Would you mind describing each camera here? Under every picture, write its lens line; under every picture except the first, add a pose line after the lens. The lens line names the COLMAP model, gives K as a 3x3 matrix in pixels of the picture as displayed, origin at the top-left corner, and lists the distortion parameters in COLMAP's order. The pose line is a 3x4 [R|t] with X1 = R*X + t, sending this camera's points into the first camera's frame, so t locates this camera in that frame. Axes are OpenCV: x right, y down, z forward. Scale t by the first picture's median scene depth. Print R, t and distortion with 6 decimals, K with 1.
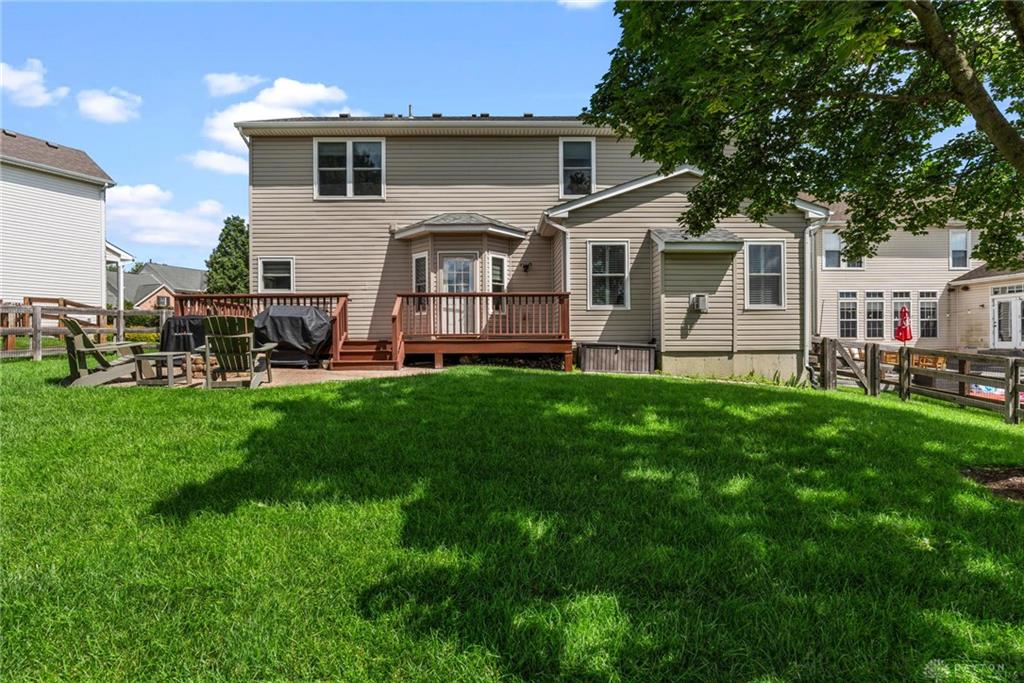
lens RADIAL K [[463.7, 0, 512.0], [0, 463.7, 341.5], [0, 0, 1]] dist [-0.002628, -0.000146]
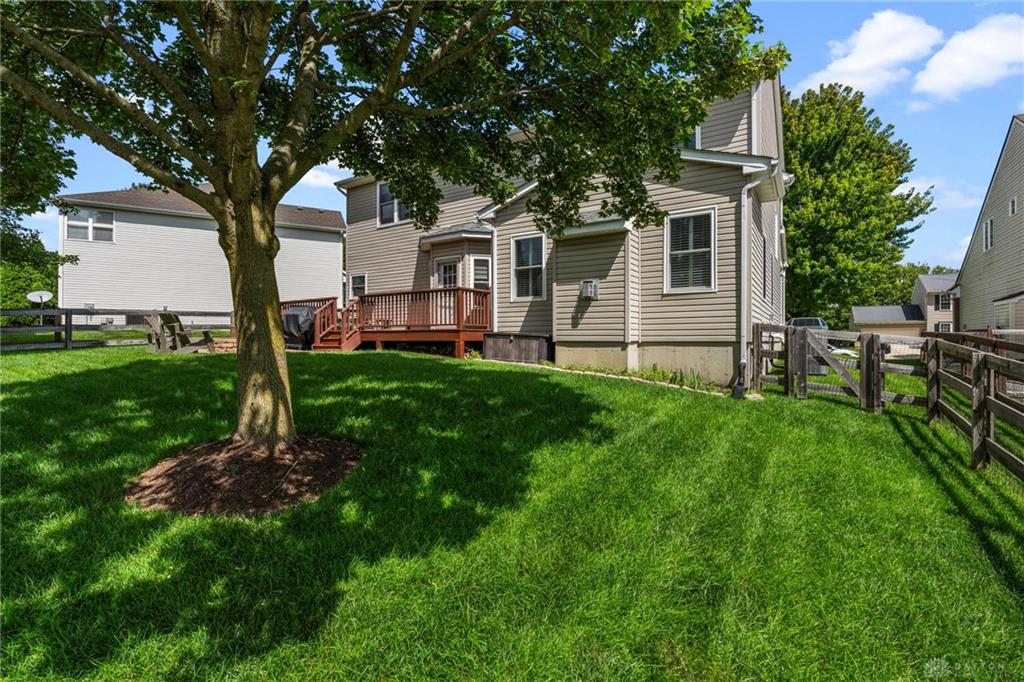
lens RADIAL K [[463.7, 0, 512.0], [0, 463.7, 341.0], [0, 0, 1]] dist [-0.002628, -0.000146]
pose [[0.828498, 0.007389, -0.559943, 0.752212], [-0.010937, 0.999936, -0.002987, 0.023562], [0.559885, 0.008598, 0.828526, 0.128131]]
